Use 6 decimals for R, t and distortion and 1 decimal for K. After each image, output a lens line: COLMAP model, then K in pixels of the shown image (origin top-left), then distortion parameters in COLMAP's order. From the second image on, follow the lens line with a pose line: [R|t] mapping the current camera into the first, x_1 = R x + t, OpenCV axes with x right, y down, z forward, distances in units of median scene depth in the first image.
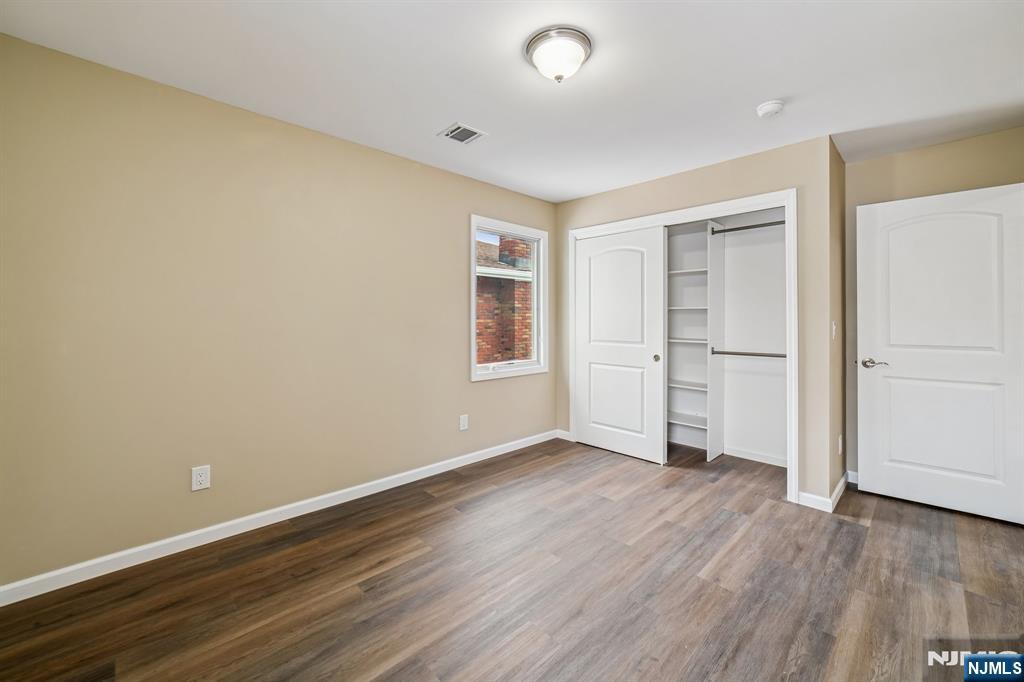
lens RADIAL K [[412.1, 0, 512.8], [0, 412.1, 345.0], [0, 0, 1]] dist [-0.010139, 0.001462]
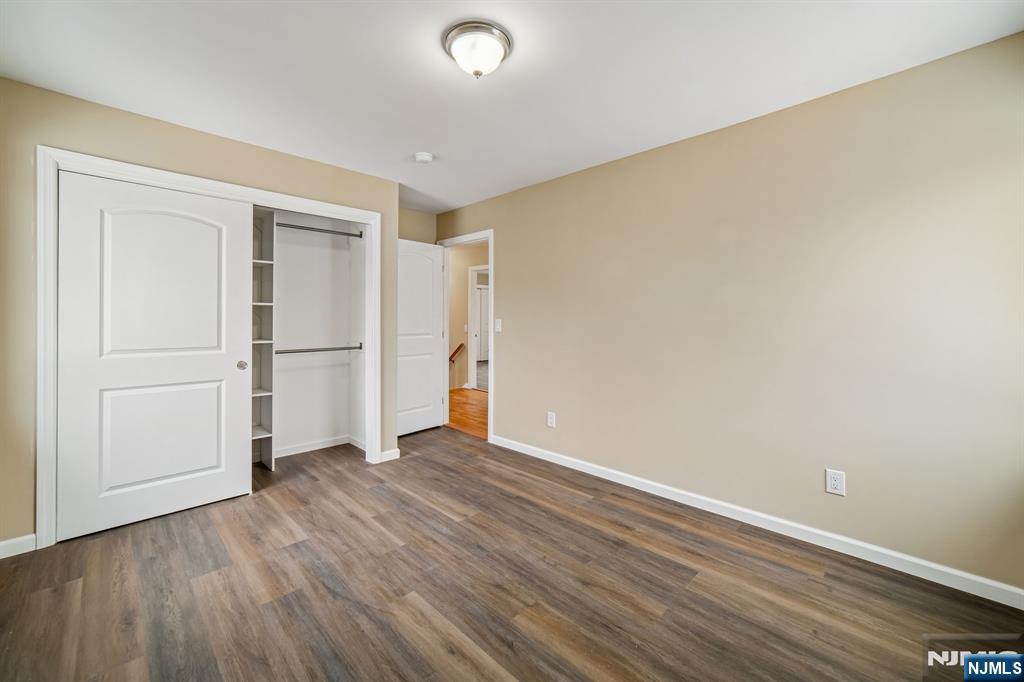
lens RADIAL K [[412.1, 0, 509.3], [0, 412.1, 338.6], [0, 0, 1]] dist [-0.010139, 0.001462]
pose [[-0.024522, -0.049805, 0.998458, -0.592818], [0.056202, 0.997110, 0.051118, -0.040148], [-0.998118, 0.057368, -0.021652, 0.632547]]
